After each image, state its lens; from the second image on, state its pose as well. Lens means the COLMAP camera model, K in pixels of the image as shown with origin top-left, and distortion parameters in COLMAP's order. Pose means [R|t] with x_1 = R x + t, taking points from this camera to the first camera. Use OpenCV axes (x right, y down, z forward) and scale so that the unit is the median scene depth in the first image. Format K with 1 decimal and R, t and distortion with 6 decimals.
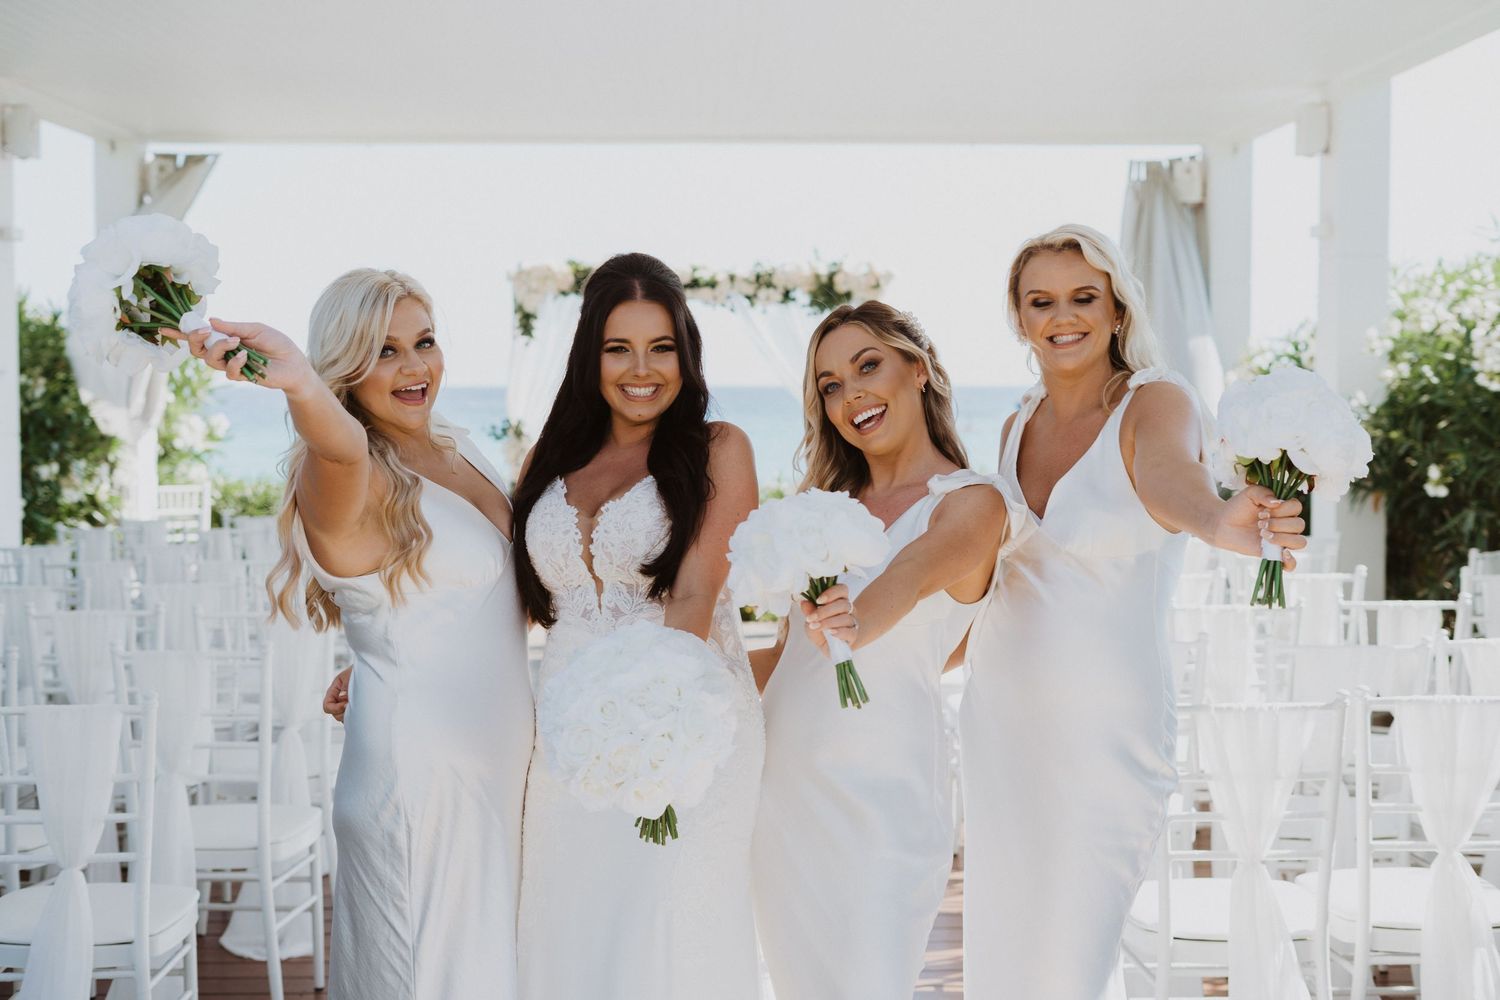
lens RADIAL K [[2168.0, 0, 756.9], [0, 2168.0, 425.2], [0, 0, 1]] dist [0.002464, 0.063558]
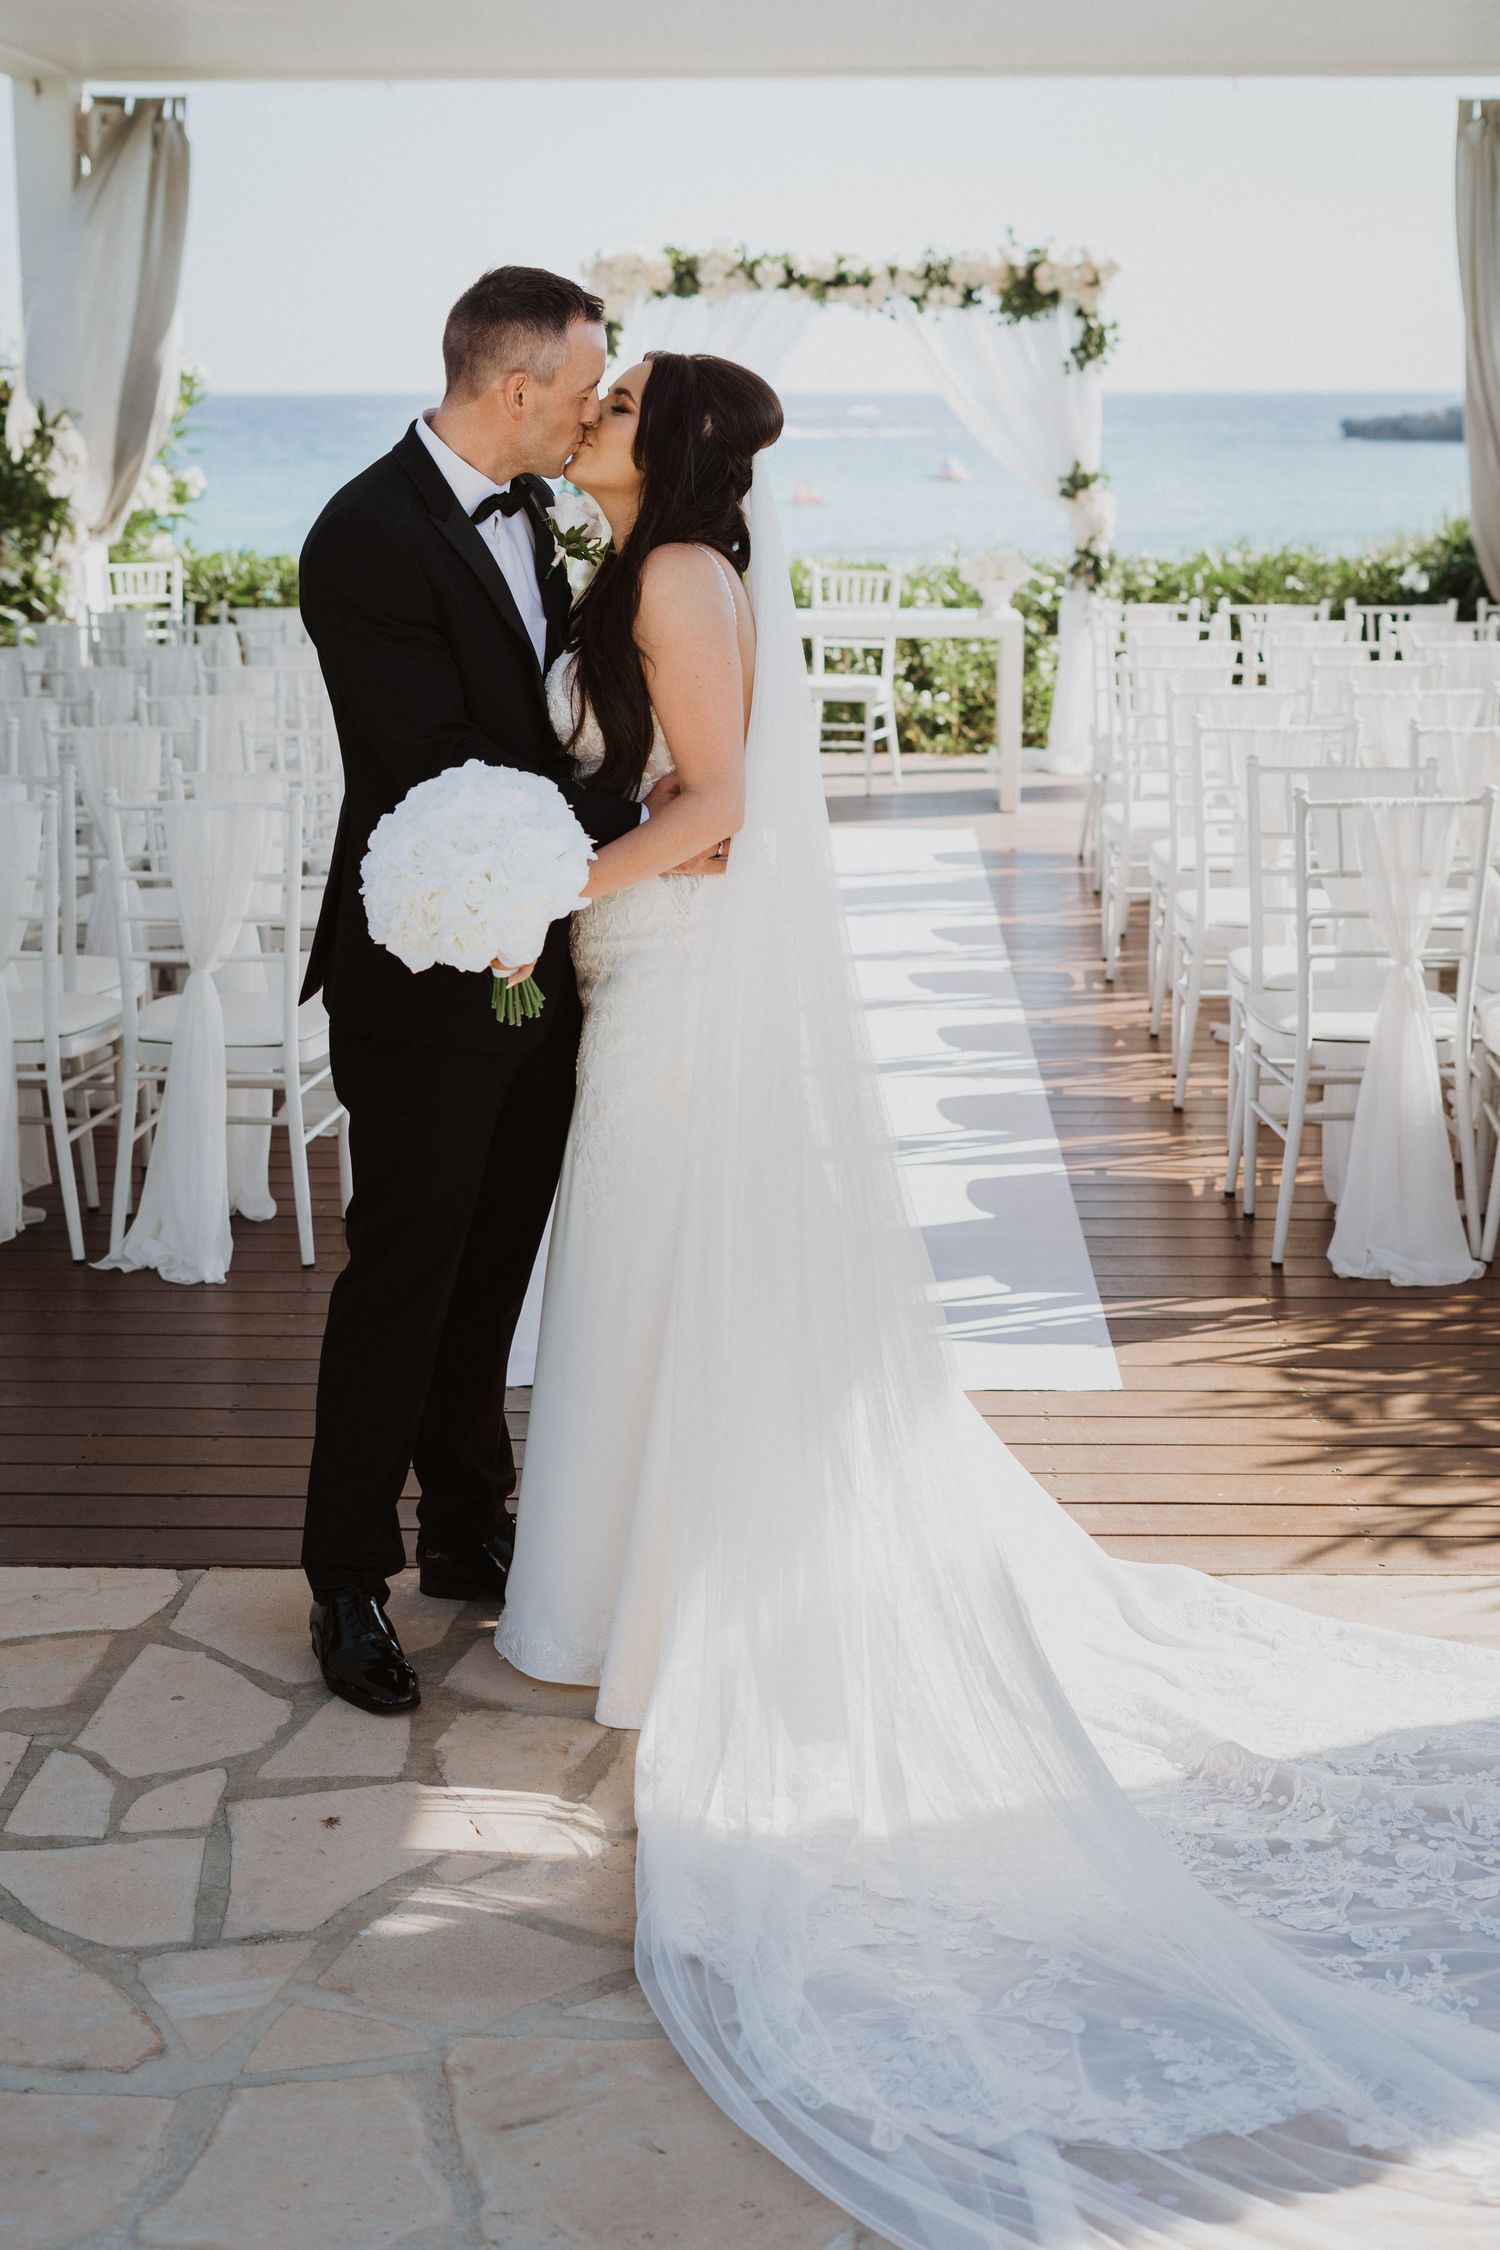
lens RADIAL K [[3469.6, 0, 750.0], [0, 3469.6, 1125.0], [0, 0, 1]] dist [-0.012682, -0.035414]
pose [[0.998604, 0.010320, -0.051797, 0.003774], [-0.000081, 0.981023, 0.193892, -0.013233], [0.052815, -0.193617, 0.979654, -0.183167]]
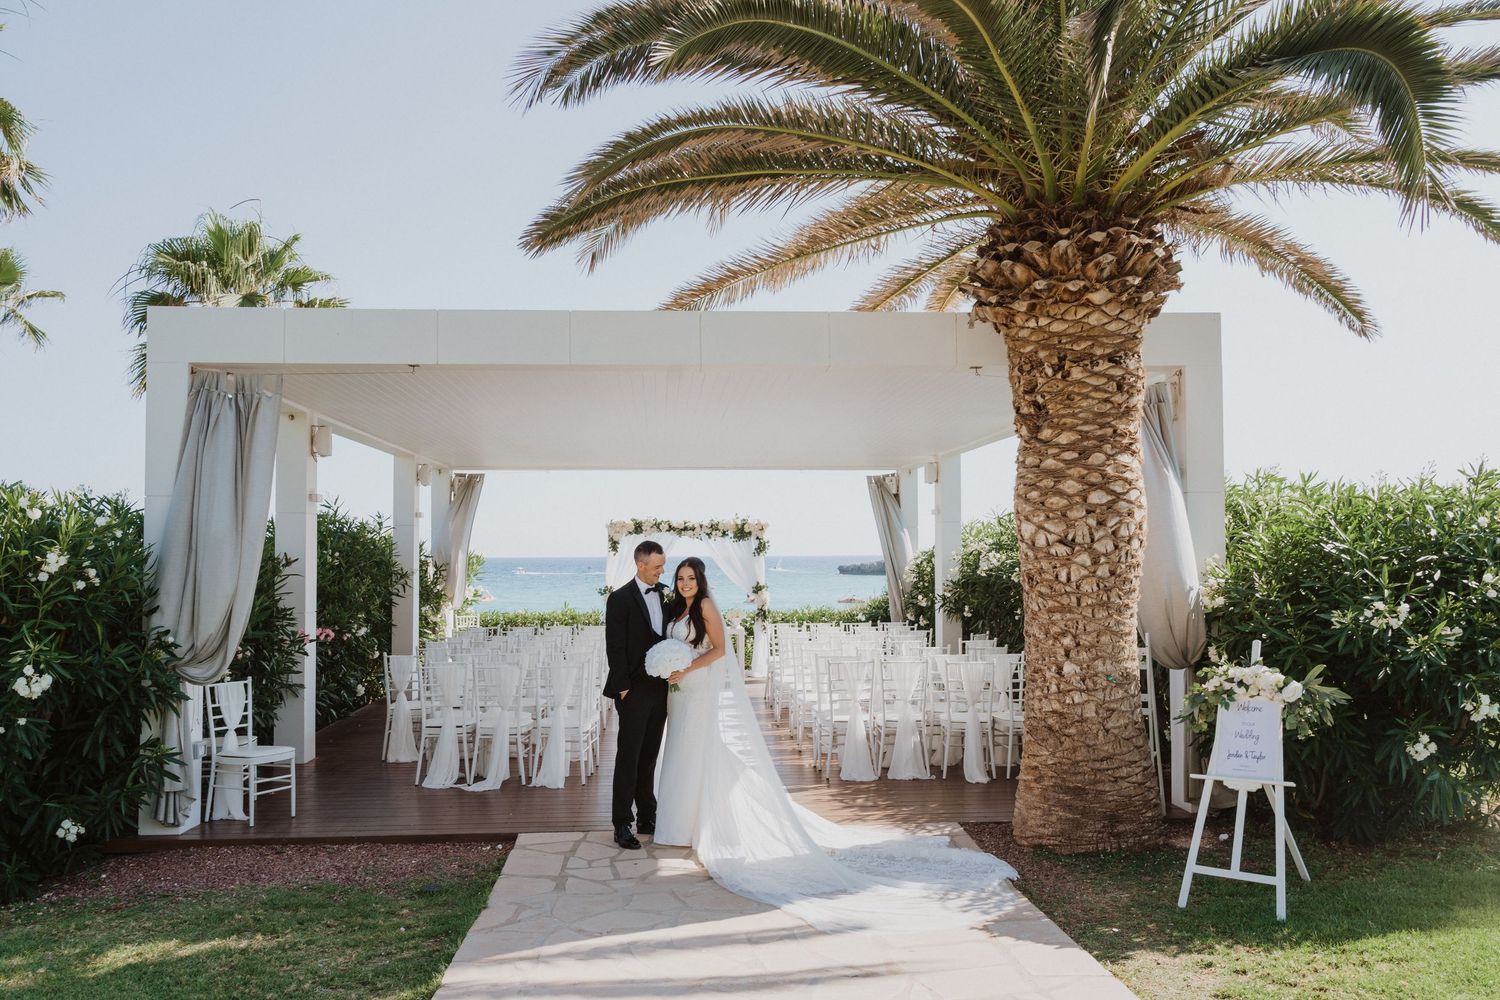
lens RADIAL K [[1373.4, 0, 750.0], [0, 1373.4, 500.0], [0, 0, 1]] dist [0.004077, -0.005941]
pose [[0.998844, -0.002688, 0.048003, -0.030116], [0.005279, 0.998530, -0.053947, -0.015061], [-0.047787, 0.054138, 0.997389, -0.506212]]
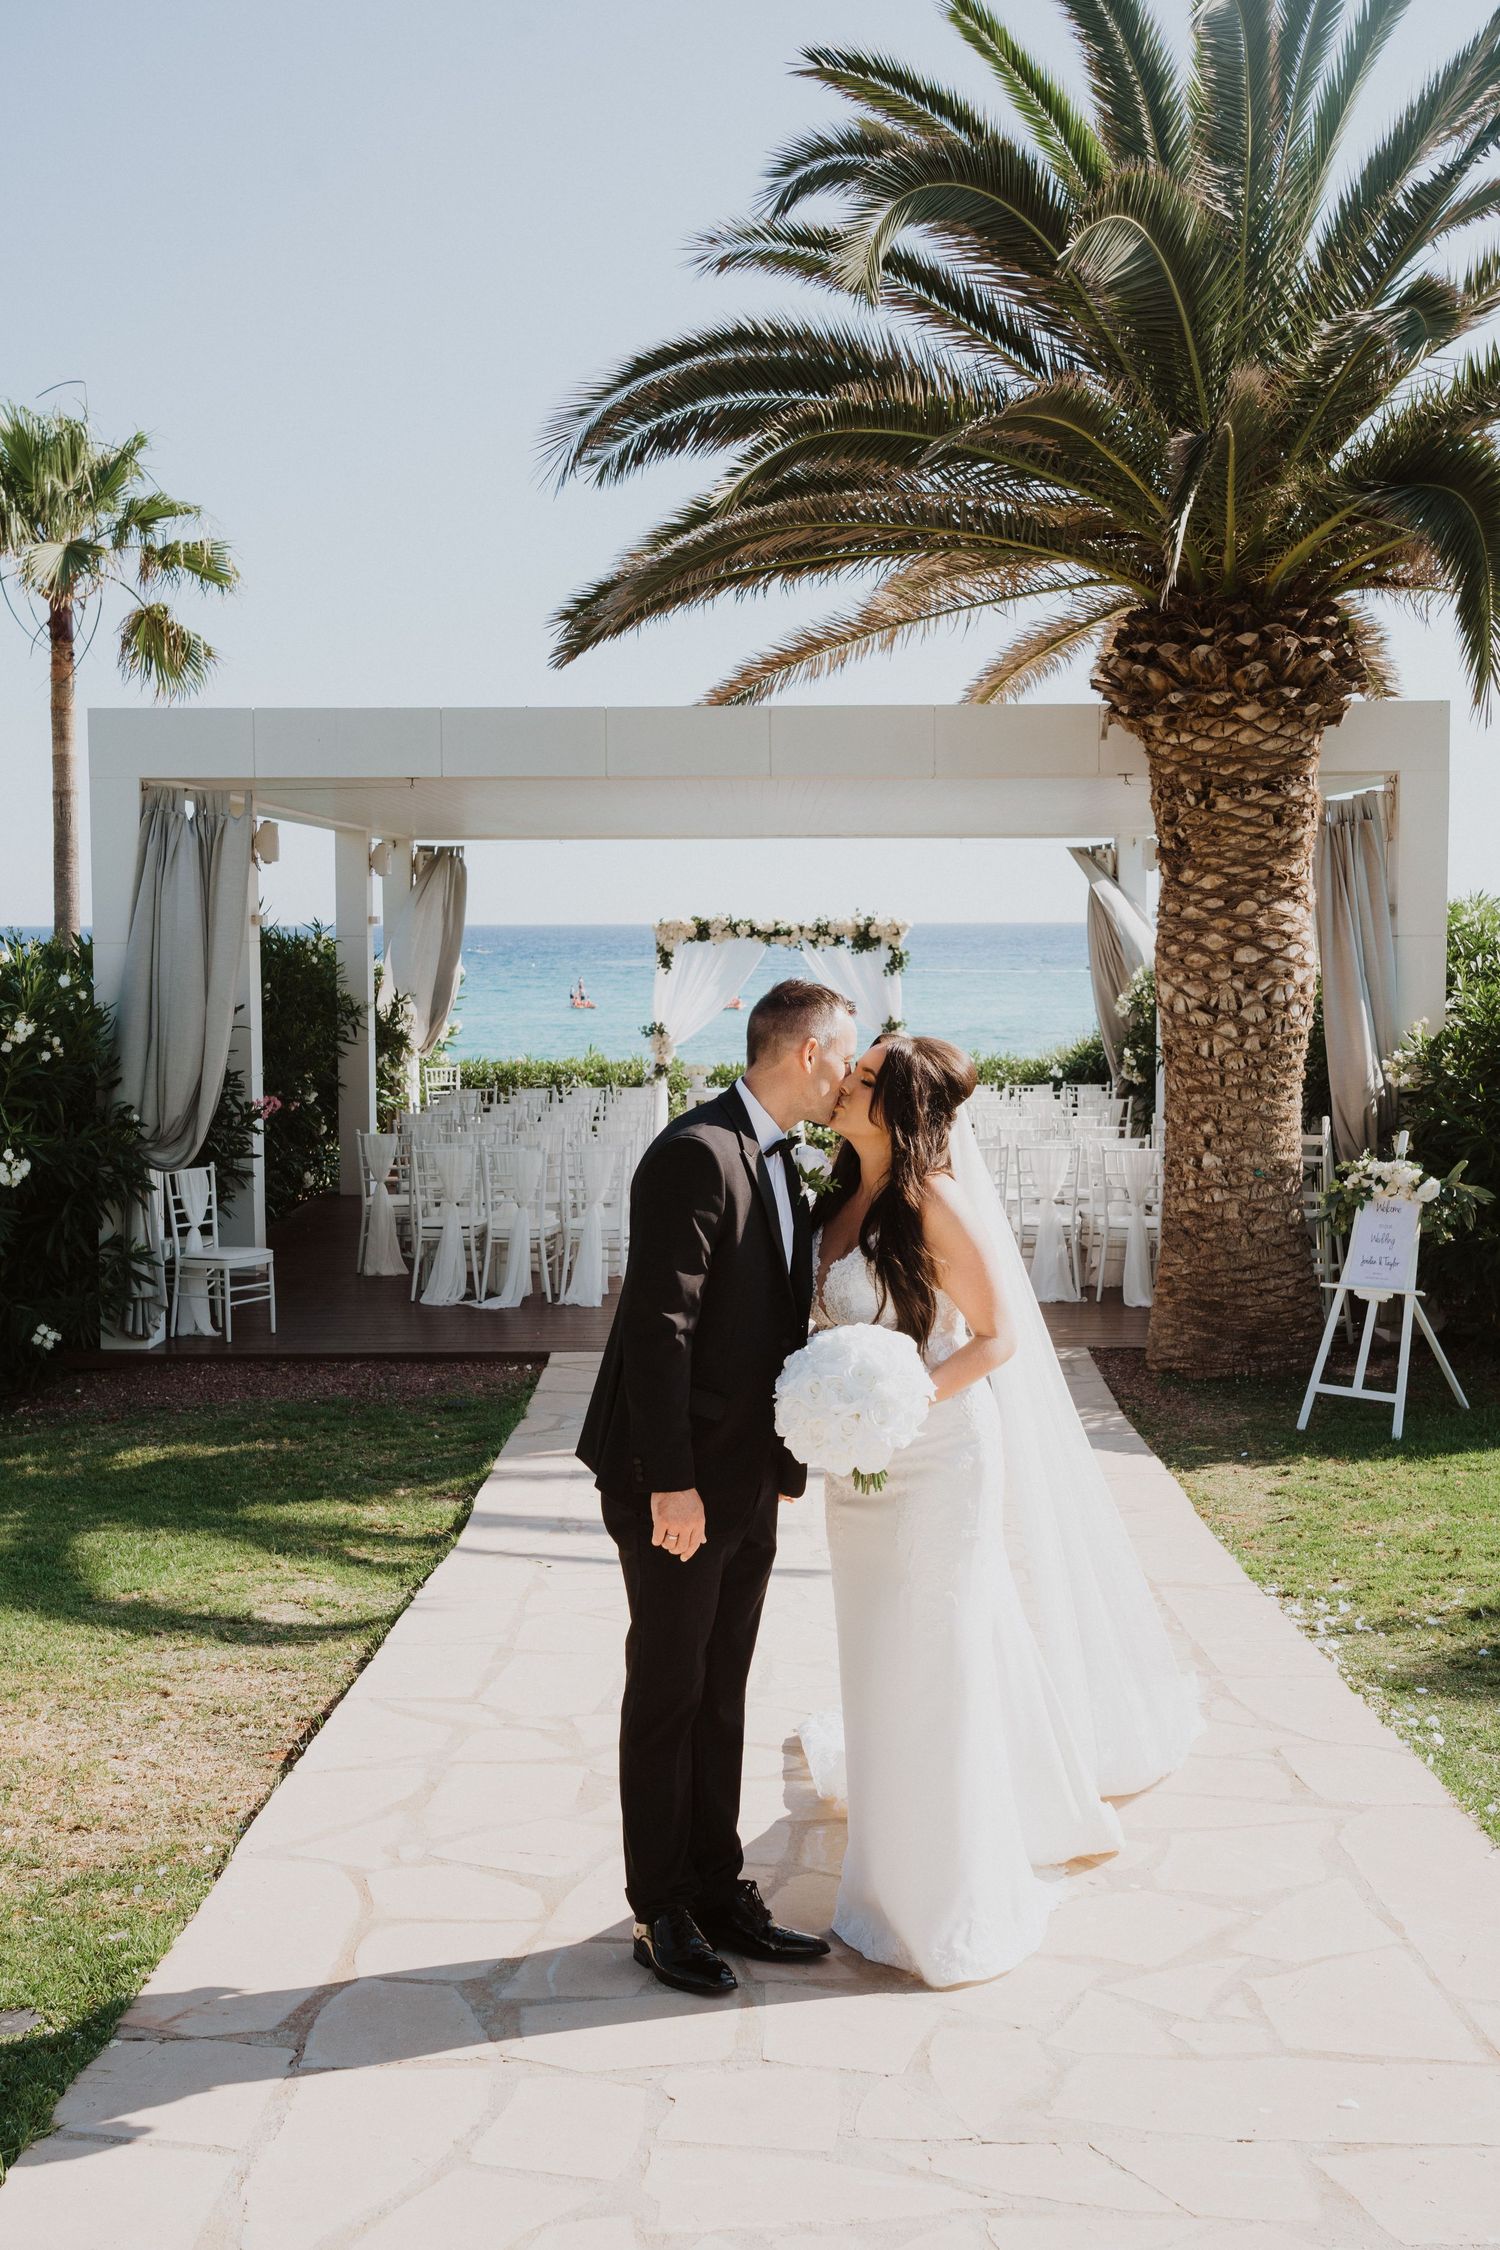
lens RADIAL K [[2806.9, 0, 750.0], [0, 2806.9, 1125.0], [0, 0, 1]] dist [0.051679, -0.027596]
pose [[0.999748, -0.002019, -0.022341, -0.003799], [0.003401, 0.998070, 0.062010, -0.052829], [0.022173, -0.062071, 0.997825, -0.965821]]
